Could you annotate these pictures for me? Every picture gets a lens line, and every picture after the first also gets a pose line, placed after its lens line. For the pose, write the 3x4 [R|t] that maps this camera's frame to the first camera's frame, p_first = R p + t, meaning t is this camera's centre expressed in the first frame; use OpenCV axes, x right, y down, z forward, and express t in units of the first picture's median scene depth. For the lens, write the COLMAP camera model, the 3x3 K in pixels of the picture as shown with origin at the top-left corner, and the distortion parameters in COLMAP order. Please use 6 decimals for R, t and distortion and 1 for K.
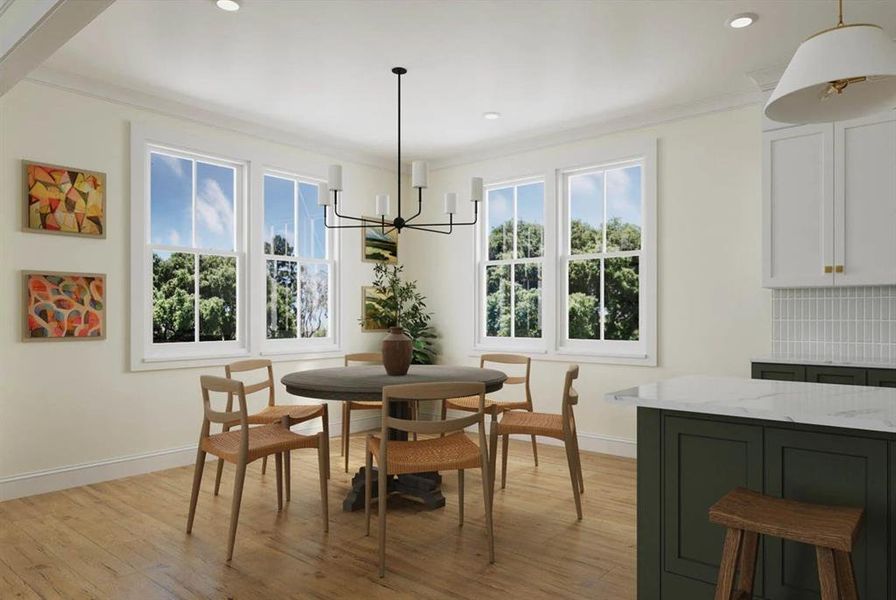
lens RADIAL K [[591.7, 0, 471.4], [0, 591.7, 315.6], [0, 0, 1]] dist [-0.002702, -0.000964]
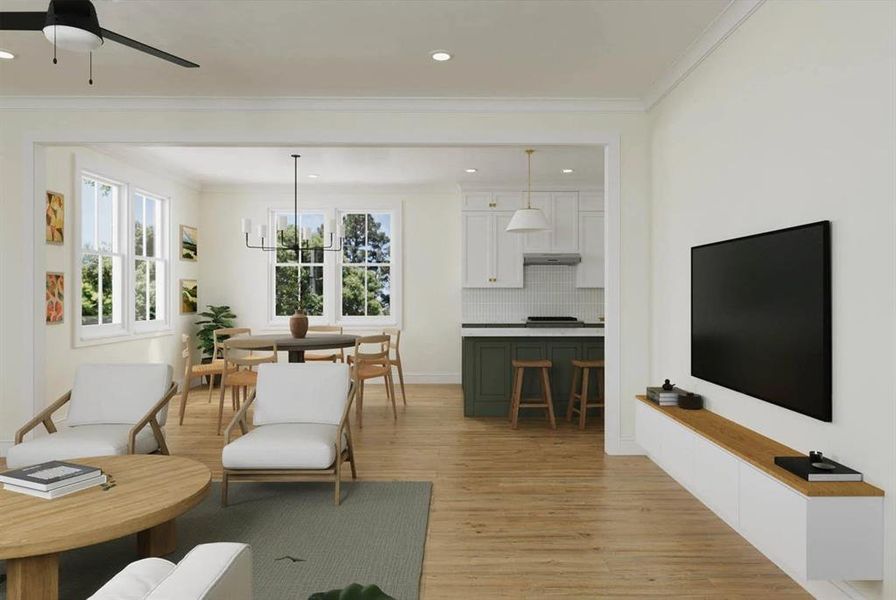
lens RADIAL K [[616.1, 0, 448.0], [0, 616.1, 300.0], [0, 0, 1]] dist [0.000050, 0.000935]
pose [[0.780800, -0.005902, 0.624753, -0.648076], [0.001959, 0.999974, 0.006998, -0.014461], [-0.624777, -0.004240, 0.780791, -0.464458]]
